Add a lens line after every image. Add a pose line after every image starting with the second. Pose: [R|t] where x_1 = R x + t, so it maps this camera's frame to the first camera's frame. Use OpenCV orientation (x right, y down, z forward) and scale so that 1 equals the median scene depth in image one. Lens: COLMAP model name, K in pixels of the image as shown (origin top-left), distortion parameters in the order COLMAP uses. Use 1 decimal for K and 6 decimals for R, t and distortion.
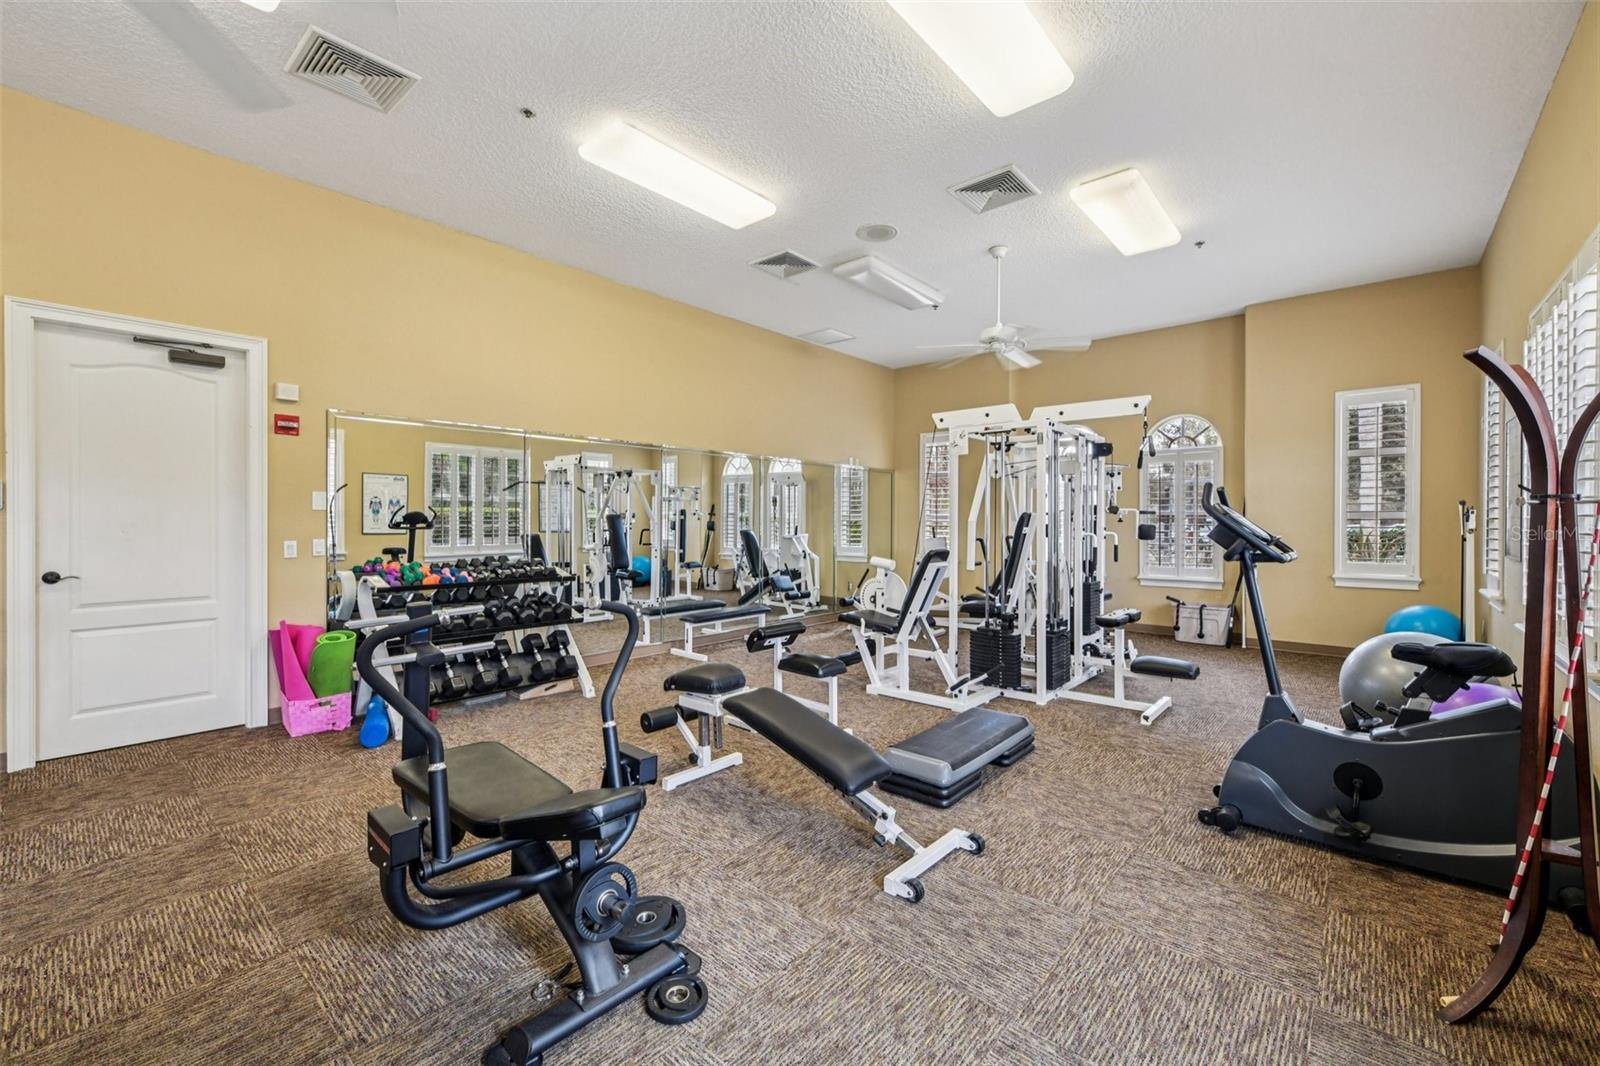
lens RADIAL K [[656.5, 0, 807.8], [0, 656.5, 525.7], [0, 0, 1]] dist [0.002218, 0.000063]
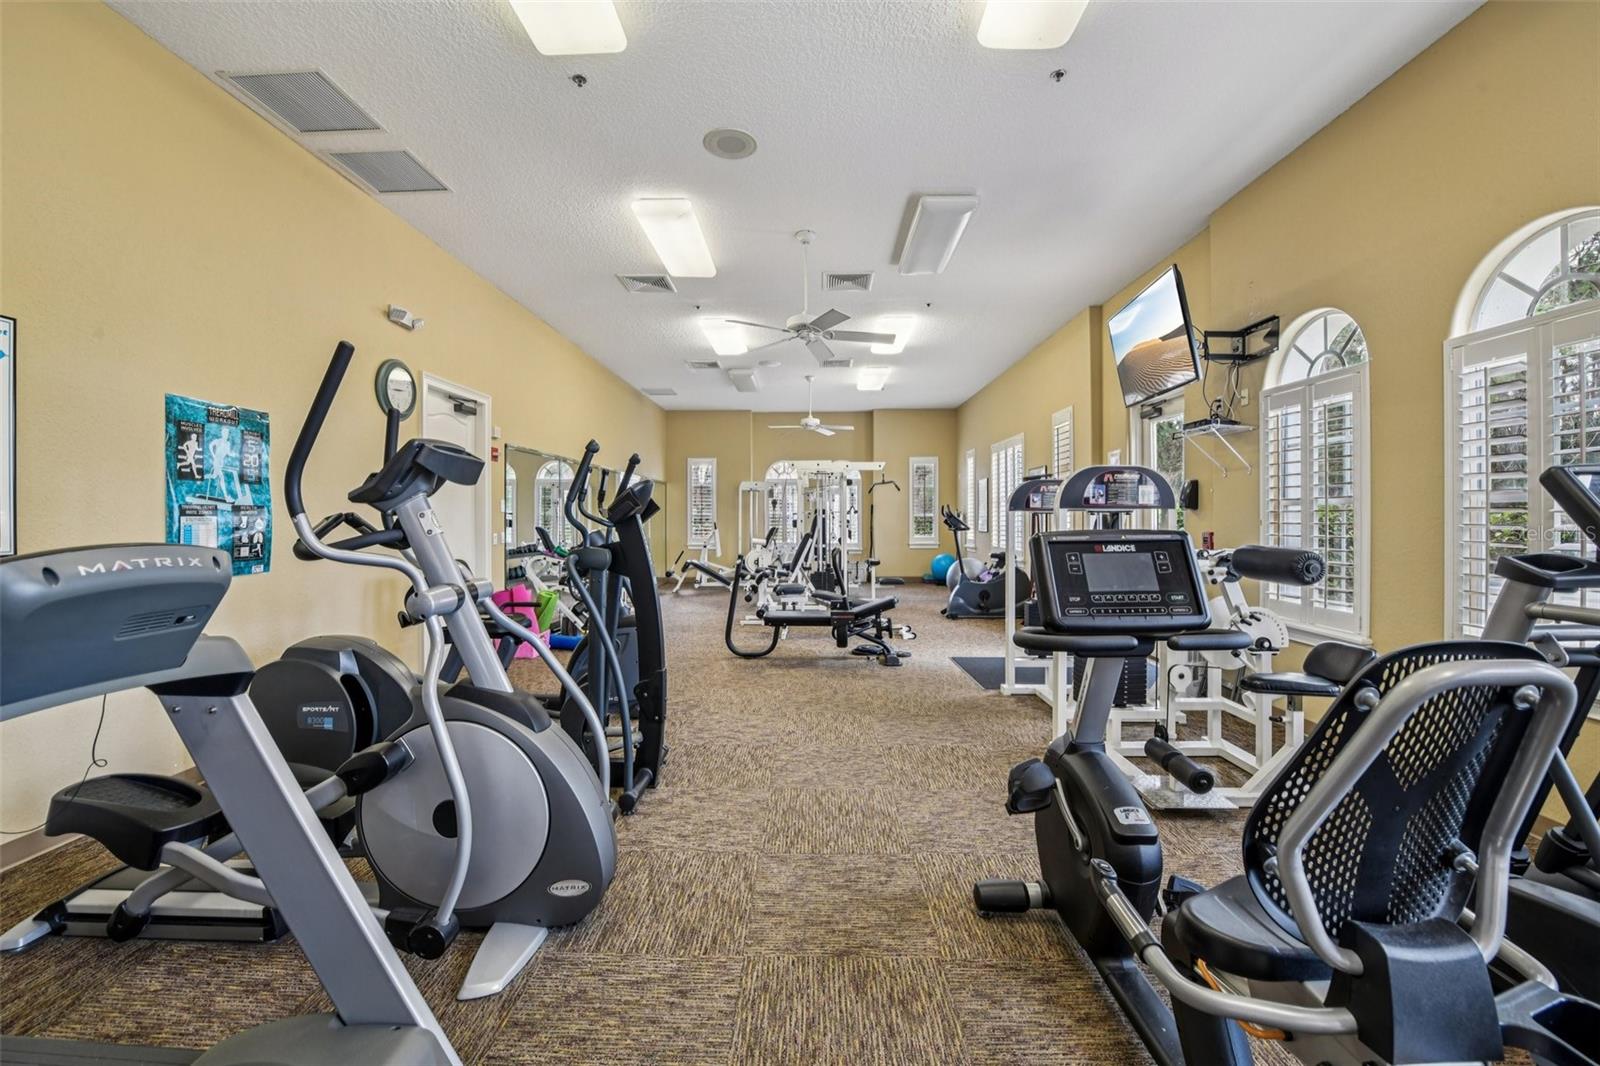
lens RADIAL K [[638.4, 0, 803.7], [0, 638.4, 521.3], [0, 0, 1]] dist [-0.002114, -0.004248]
pose [[0.766686, -0.006873, 0.641985, -1.196306], [0.009416, 0.999956, -0.000541, 0.004056], [-0.641953, 0.006460, 0.766717, -0.541848]]
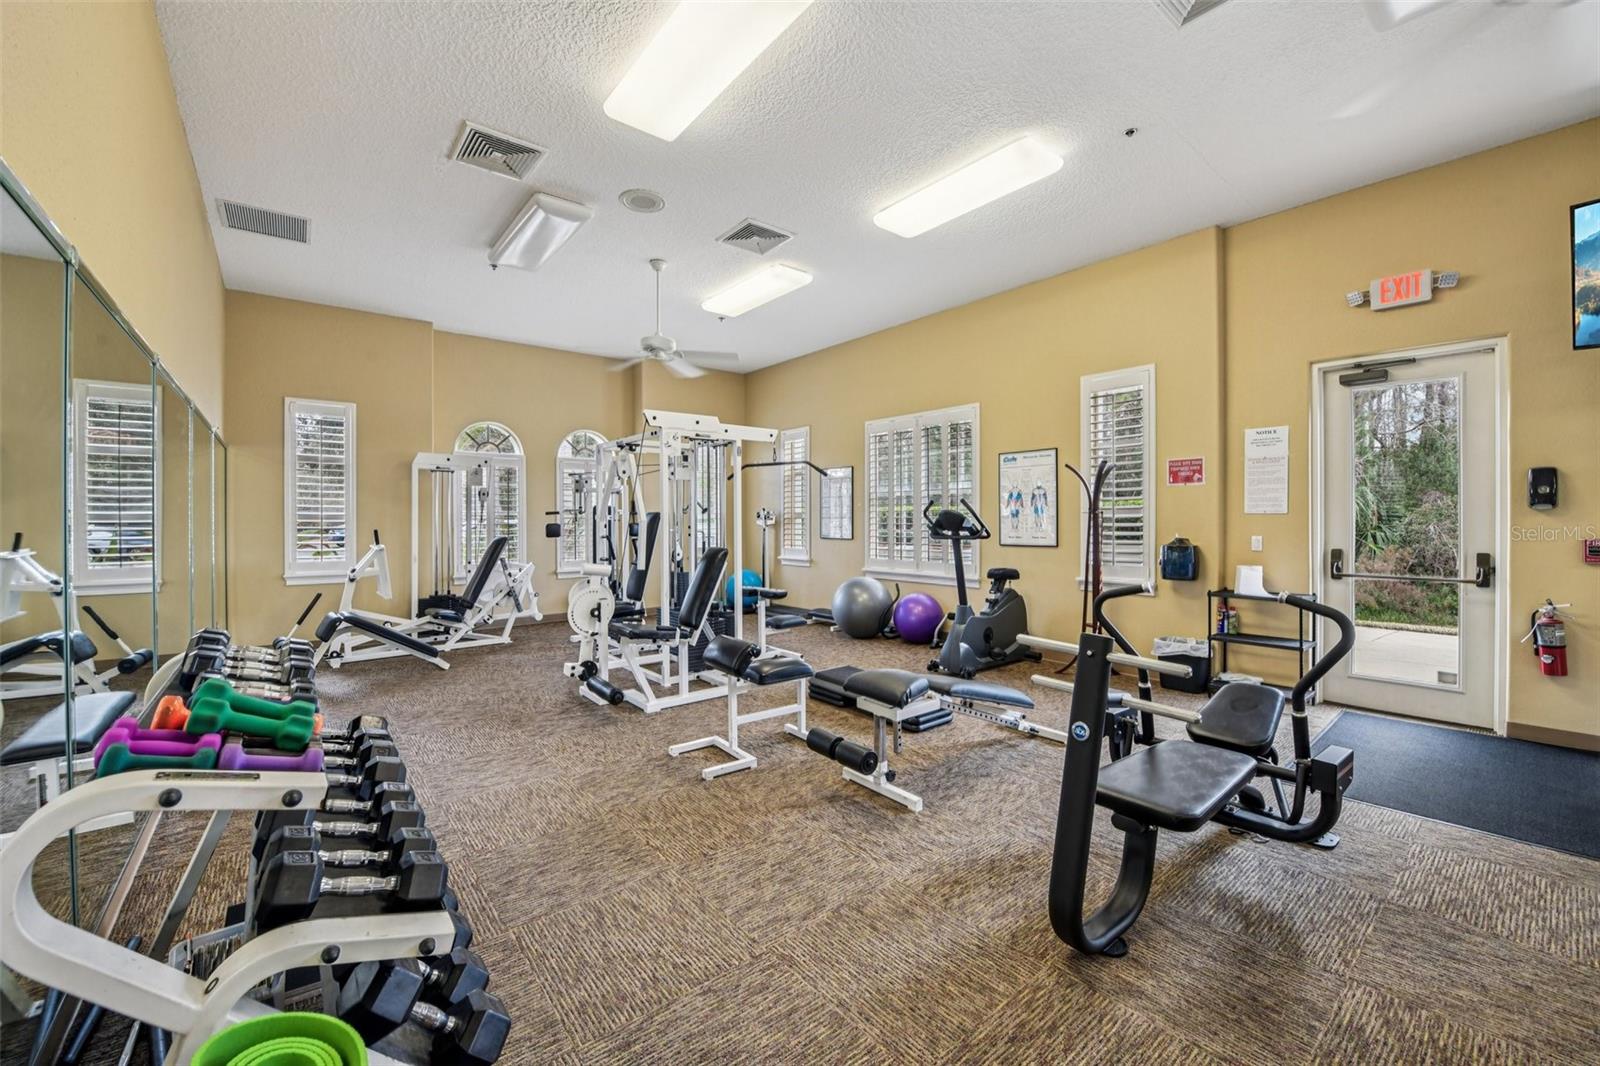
lens RADIAL K [[638.4, 0, 803.7], [0, 638.4, 521.3], [0, 0, 1]] dist [-0.002114, -0.004248]
pose [[0.171655, -0.005093, 0.985144, -0.876169], [0.012214, 0.999921, 0.003041, -0.008053], [-0.985081, 0.011510, 0.171703, 0.777010]]
